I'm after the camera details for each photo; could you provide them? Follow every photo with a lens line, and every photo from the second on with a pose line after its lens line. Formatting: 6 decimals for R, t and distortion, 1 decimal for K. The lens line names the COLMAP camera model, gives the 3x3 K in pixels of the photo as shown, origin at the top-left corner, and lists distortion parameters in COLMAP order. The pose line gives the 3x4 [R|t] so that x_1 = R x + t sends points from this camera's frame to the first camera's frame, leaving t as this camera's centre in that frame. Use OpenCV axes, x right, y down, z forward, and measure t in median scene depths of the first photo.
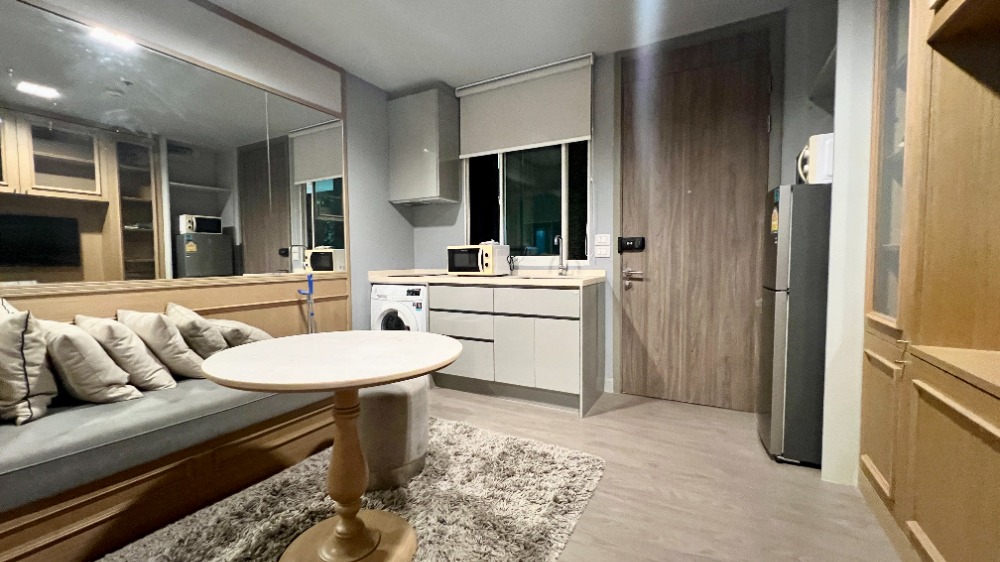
lens RADIAL K [[400.2, 0, 502.5], [0, 400.2, 280.0], [0, 0, 1]] dist [-0.001885, 0.000573]
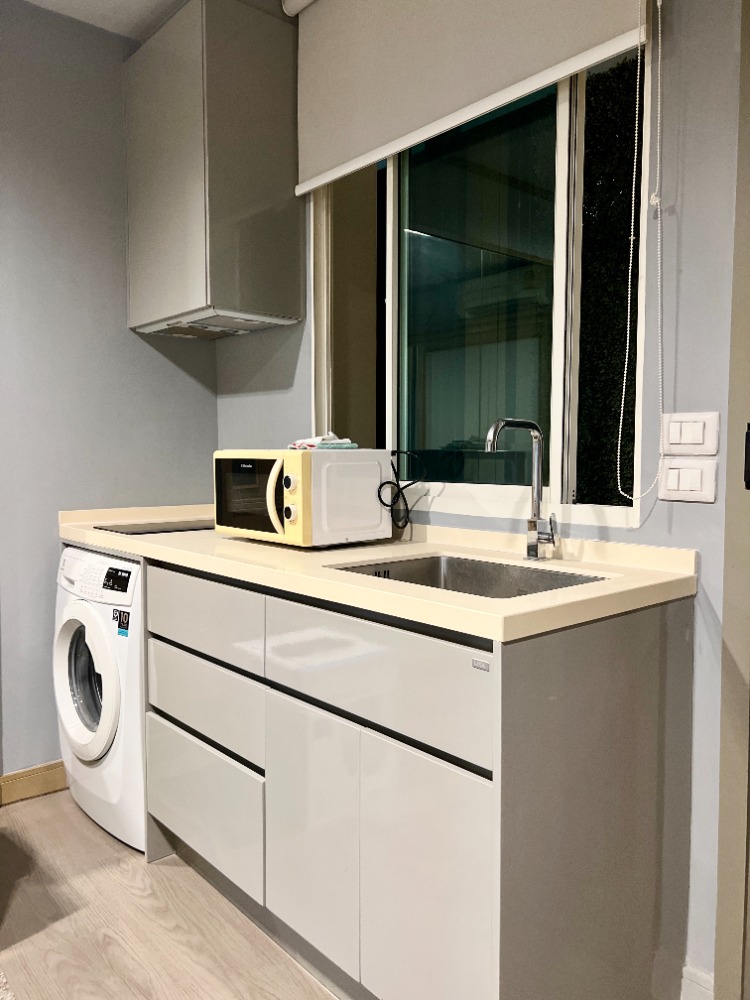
lens RADIAL K [[752.6, 0, 375.5], [0, 752.6, 506.1], [0, 0, 1]] dist [0.051712, -0.059540]
pose [[0.933533, 0.035256, -0.356753, 0.230183], [-0.028790, 0.999311, 0.023422, -0.057163], [0.357333, -0.011594, 0.933905, 0.457811]]
